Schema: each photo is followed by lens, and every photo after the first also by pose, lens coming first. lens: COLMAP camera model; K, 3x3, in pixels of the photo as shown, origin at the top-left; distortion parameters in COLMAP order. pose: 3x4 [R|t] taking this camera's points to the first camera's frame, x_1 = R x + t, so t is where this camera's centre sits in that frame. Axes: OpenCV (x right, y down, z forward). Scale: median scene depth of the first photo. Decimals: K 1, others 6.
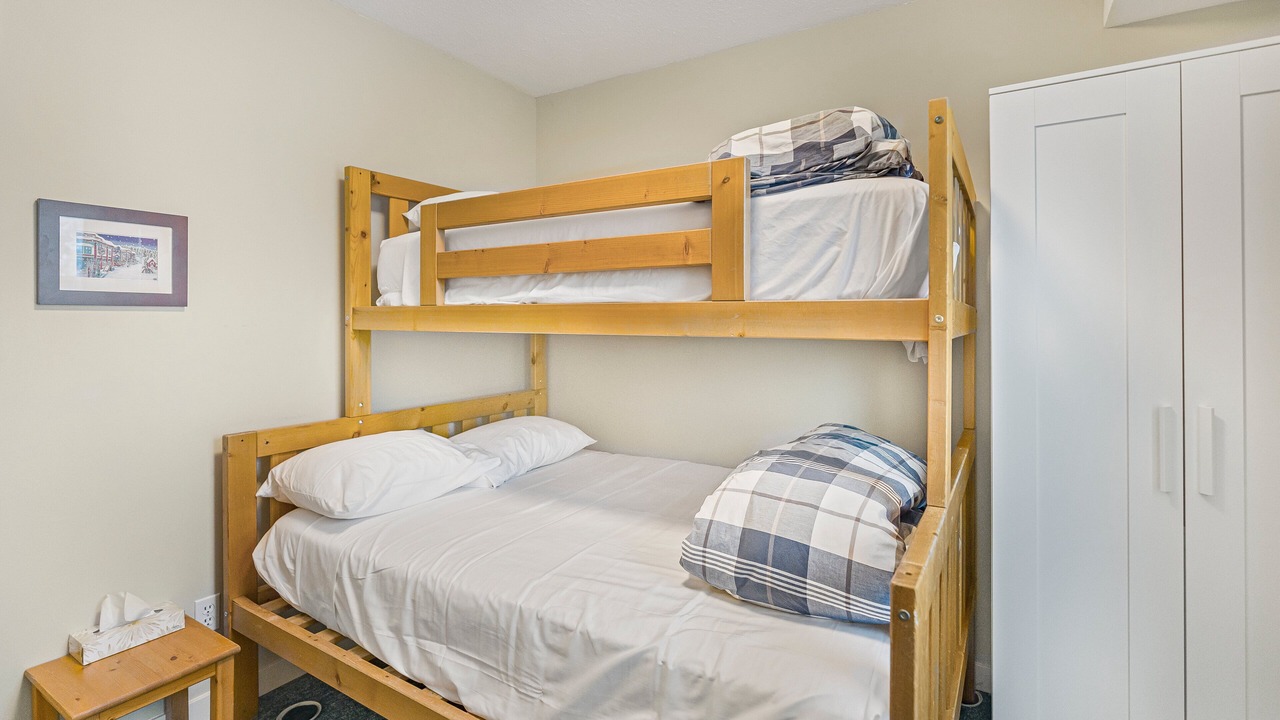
lens RADIAL K [[585.6, 0, 645.0], [0, 585.6, 322.7], [0, 0, 1]] dist [-0.000392, 0.000603]
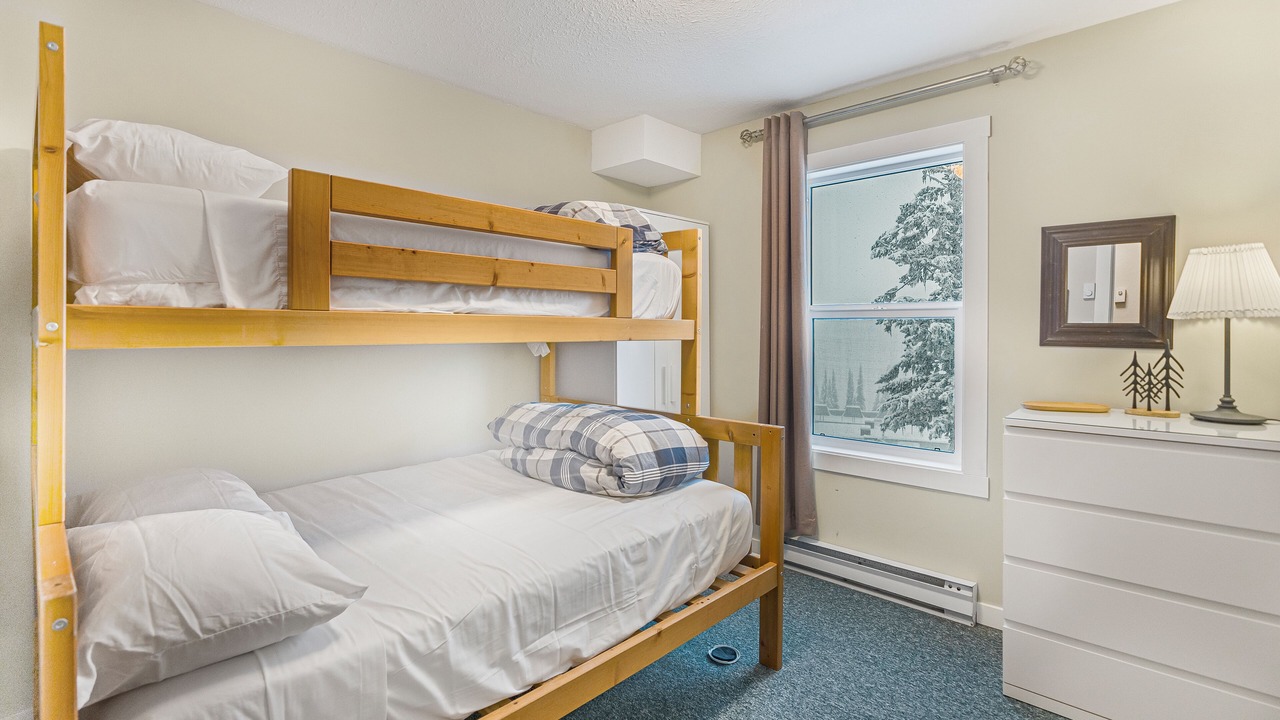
lens RADIAL K [[585.6, 0, 627.5], [0, 585.6, 331.1], [0, 0, 1]] dist [-0.000392, 0.000603]
pose [[0.221954, -0.006870, 0.975033, -1.405258], [0.000177, 0.999975, 0.007005, -0.012947], [-0.975057, -0.001382, 0.221950, 0.643197]]
